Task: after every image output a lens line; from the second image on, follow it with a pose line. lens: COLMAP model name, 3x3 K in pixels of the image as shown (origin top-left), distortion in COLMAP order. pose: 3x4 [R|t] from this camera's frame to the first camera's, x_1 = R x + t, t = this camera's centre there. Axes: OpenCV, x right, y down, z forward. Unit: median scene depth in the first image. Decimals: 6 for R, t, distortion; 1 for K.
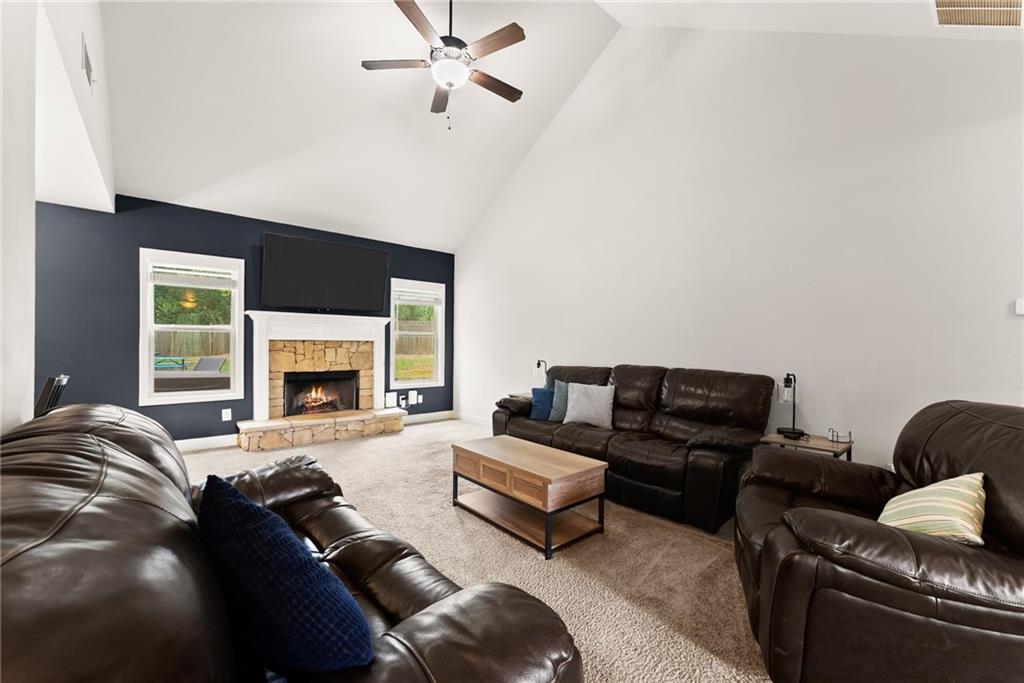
lens RADIAL K [[408.8, 0, 507.9], [0, 408.8, 351.3], [0, 0, 1]] dist [0.000061, -0.000042]
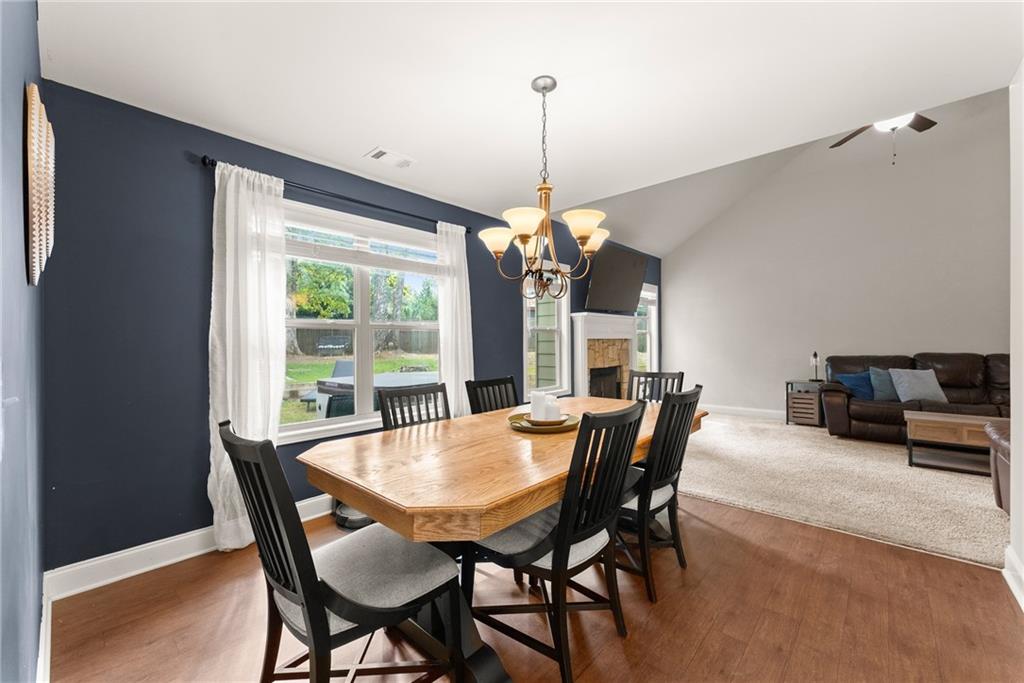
lens RADIAL K [[408.8, 0, 507.9], [0, 408.8, 351.3], [0, 0, 1]] dist [0.000061, -0.000042]
pose [[0.992583, -0.023883, 0.119197, -0.865381], [0.023264, 0.999708, 0.006587, -0.007273], [-0.119320, -0.003765, 0.992849, -0.054503]]
